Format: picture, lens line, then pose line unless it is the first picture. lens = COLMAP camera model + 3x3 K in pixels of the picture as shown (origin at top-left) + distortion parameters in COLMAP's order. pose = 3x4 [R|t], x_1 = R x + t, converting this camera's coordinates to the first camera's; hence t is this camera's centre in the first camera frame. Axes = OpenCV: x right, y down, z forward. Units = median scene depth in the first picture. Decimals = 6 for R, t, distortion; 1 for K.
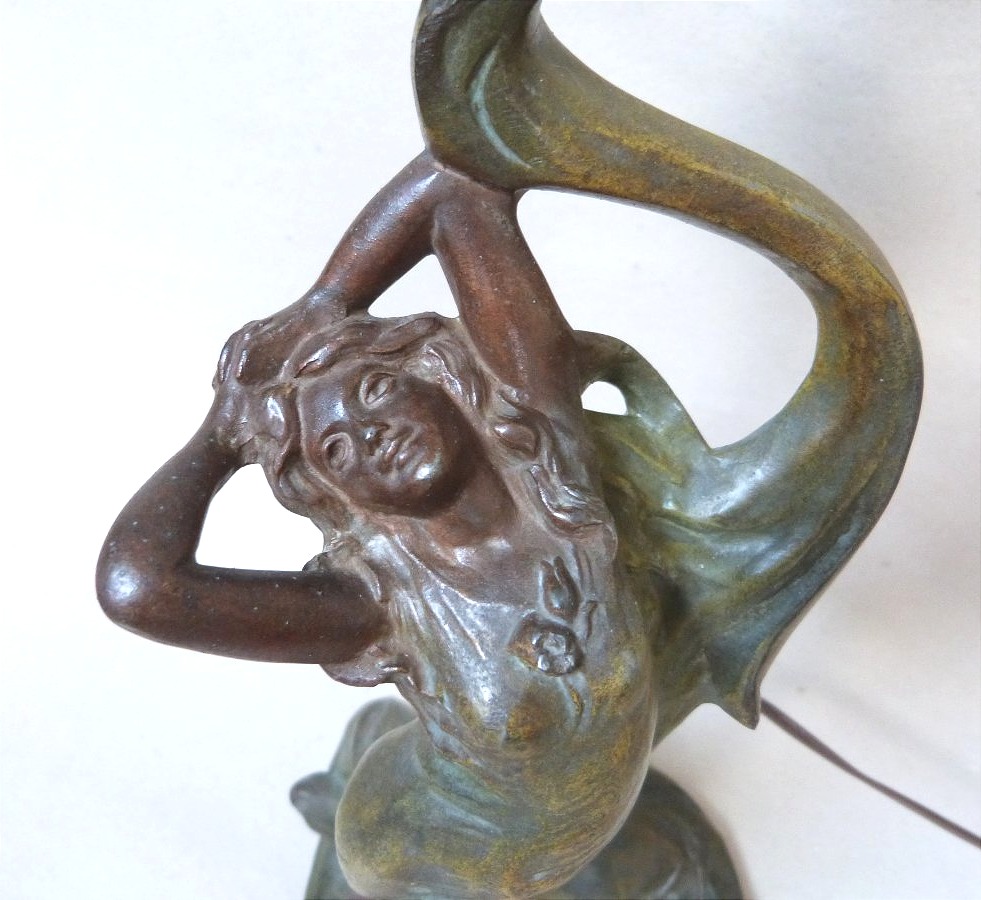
lens RADIAL K [[945.9, 0, 483.0], [0, 945.9, 452.3], [0, 0, 1]] dist [0.000961, 0.000000]
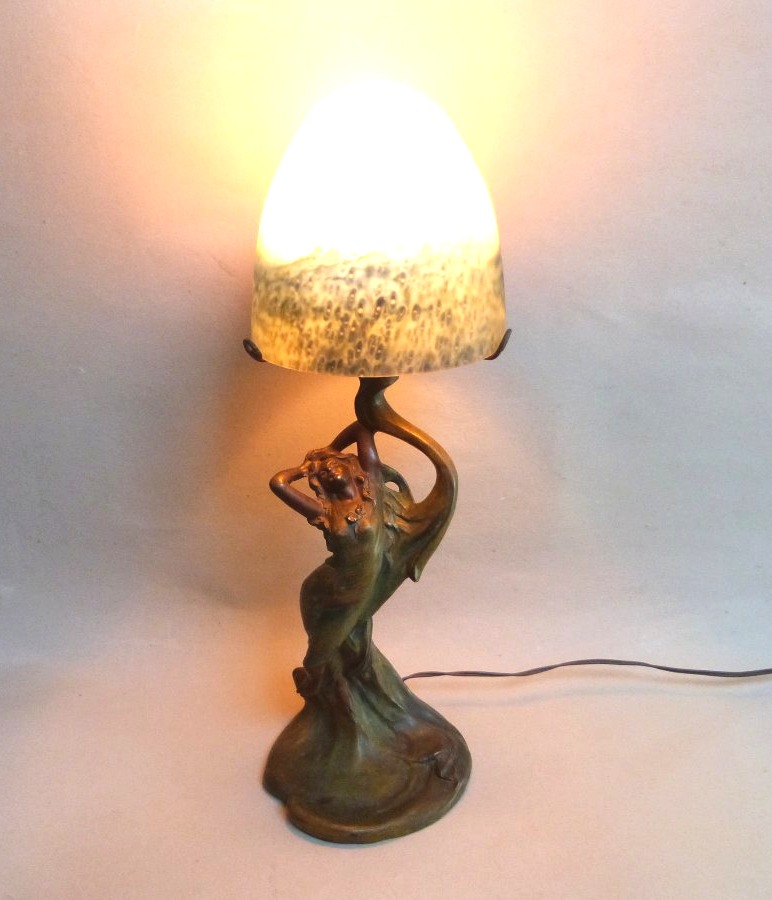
lens RADIAL K [[922.2, 0, 392.9], [0, 922.2, 446.0], [0, 0, 1]] dist [-0.044141, 0.000000]
pose [[0.945025, 0.164179, -0.282794, 1.402558], [-0.258080, 0.905550, -0.336712, 1.285460], [0.200803, 0.391185, 0.898139, -3.008993]]
